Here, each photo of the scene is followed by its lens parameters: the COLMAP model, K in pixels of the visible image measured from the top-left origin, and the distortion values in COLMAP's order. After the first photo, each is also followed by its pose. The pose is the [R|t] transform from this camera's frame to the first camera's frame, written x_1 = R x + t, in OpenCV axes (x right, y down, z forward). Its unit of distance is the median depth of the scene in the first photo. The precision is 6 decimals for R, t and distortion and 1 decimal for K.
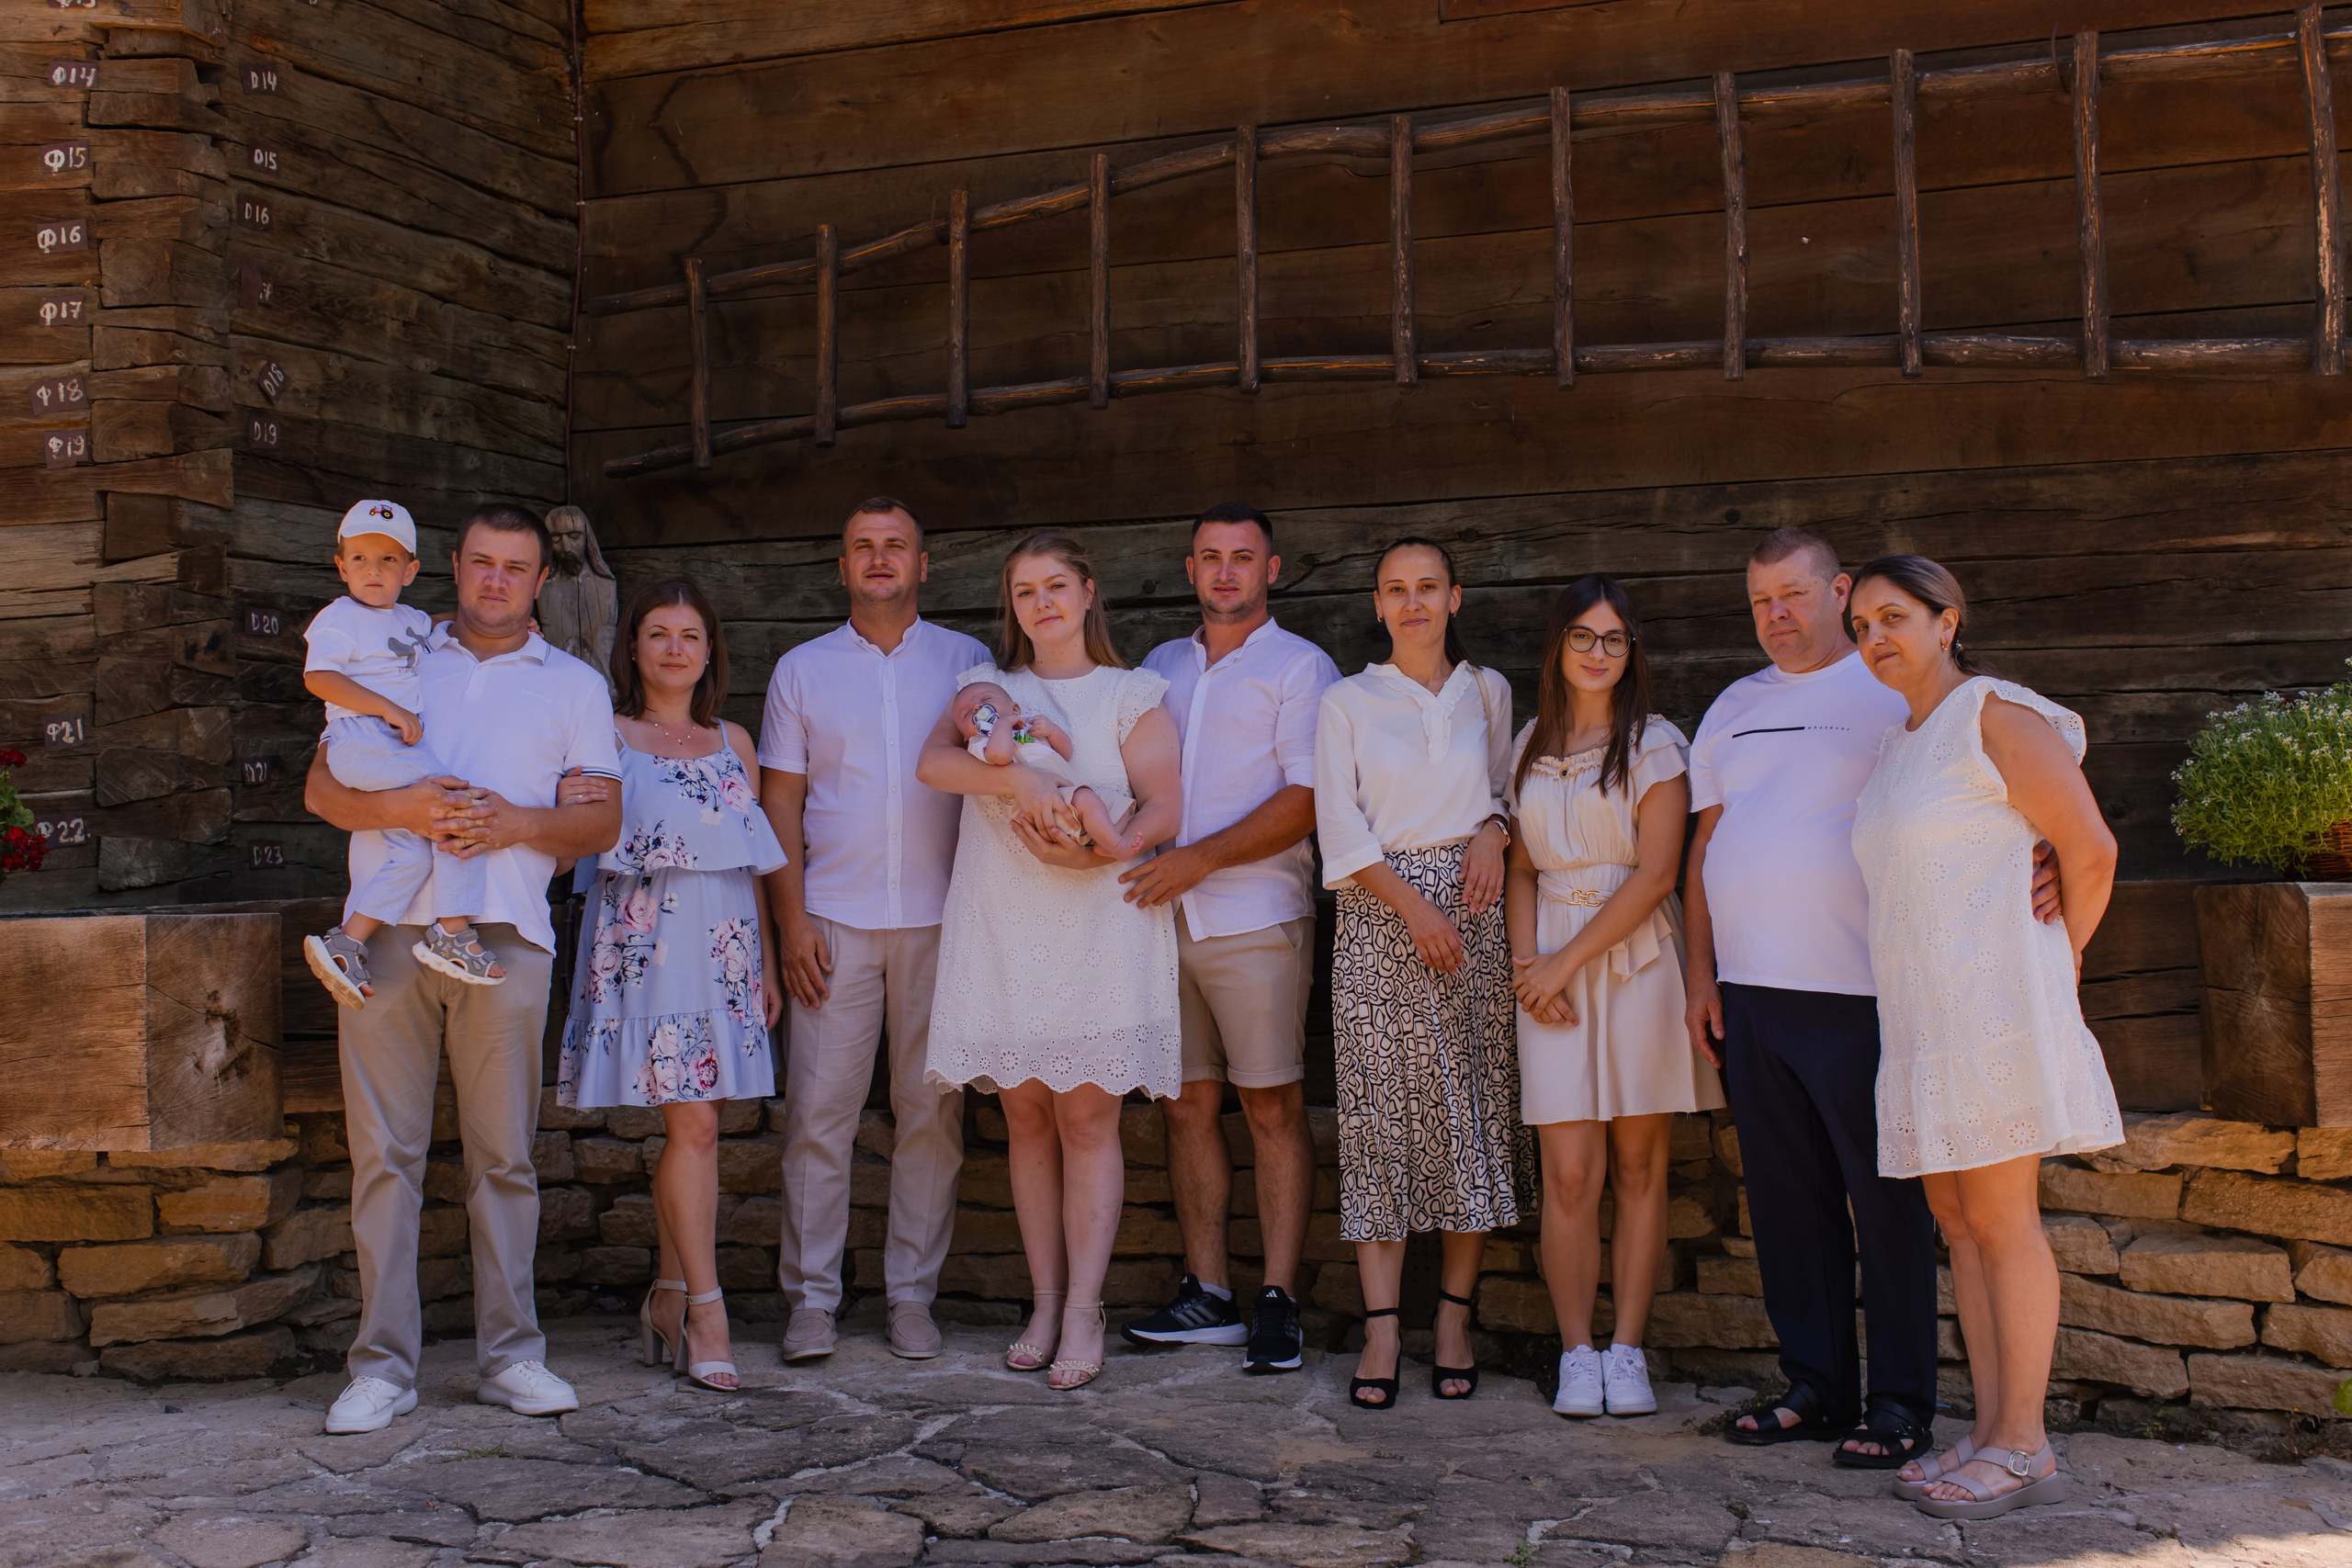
lens RADIAL K [[3436.9, 0, 1181.0], [0, 3436.9, 792.2], [0, 0, 1]] dist [0.010106, 0.000000]
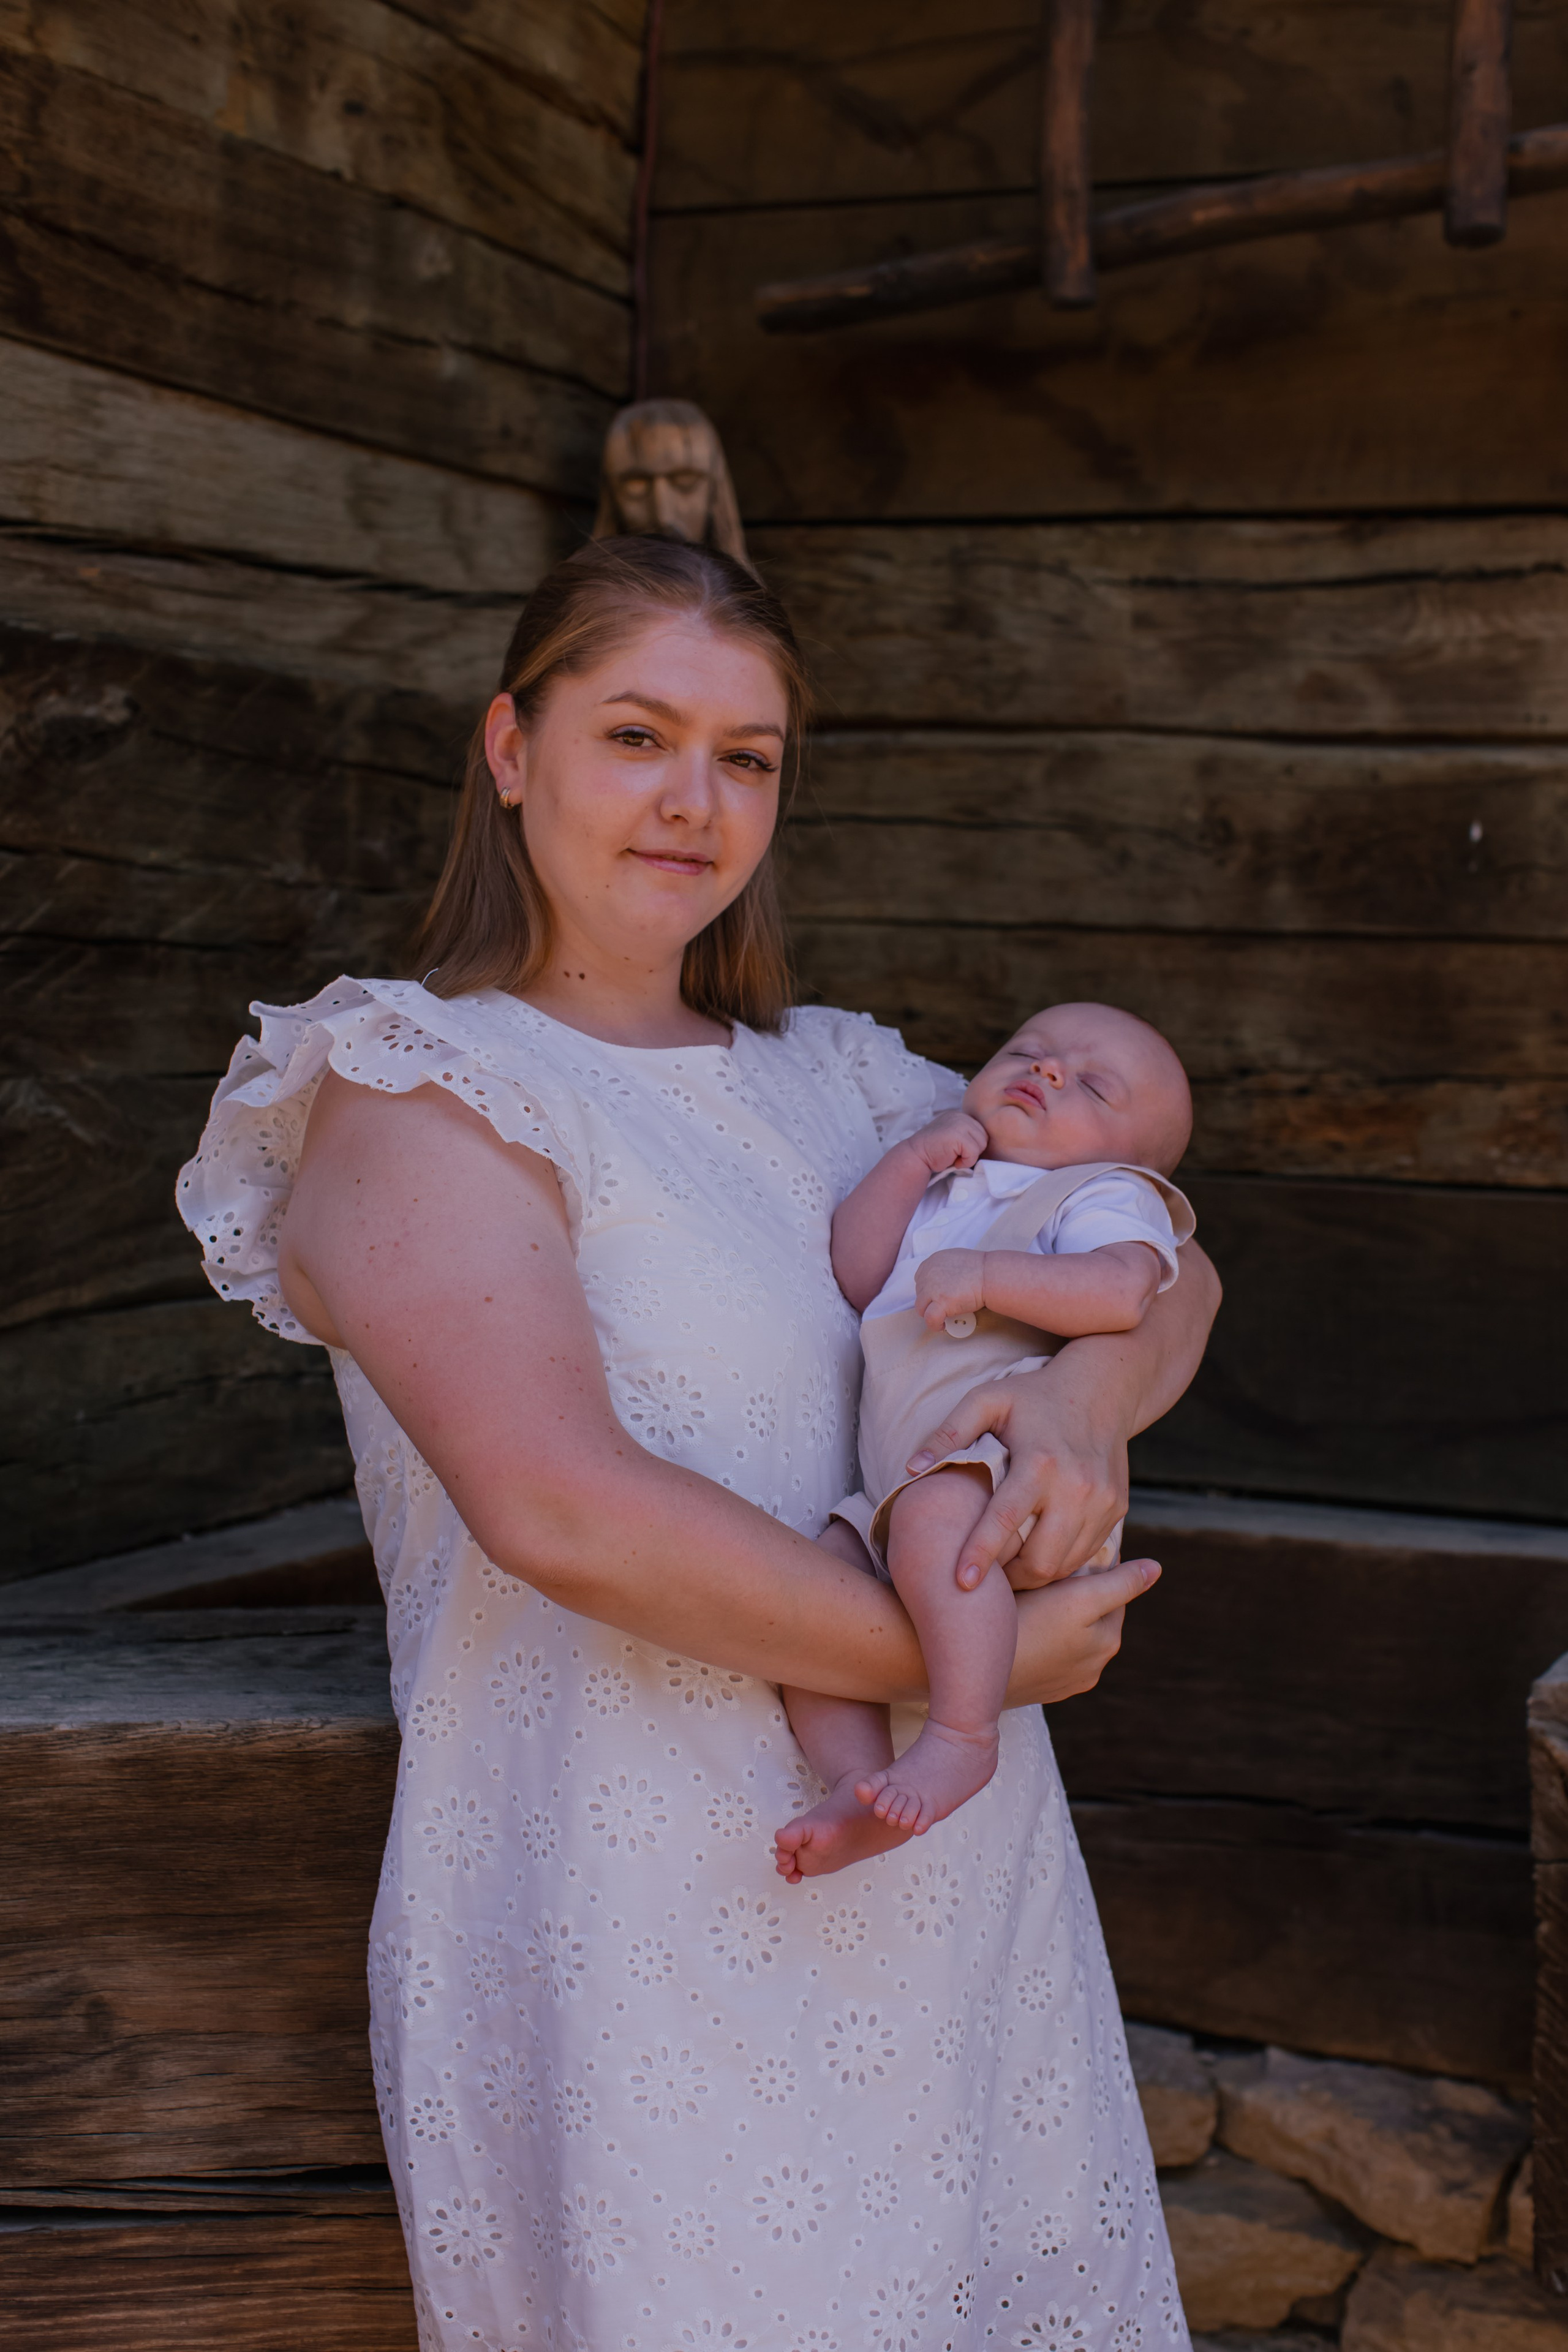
lens RADIAL K [[3437.3, 0, 781.8], [0, 3437.3, 1177.4], [0, 0, 1]] dist [0.010106, 0.000000]
pose [[0.999214, 0.037209, 0.013633, -0.167223], [-0.038368, 0.994453, 0.097929, -0.036535], [-0.009914, -0.098375, 0.995100, 0.619285]]
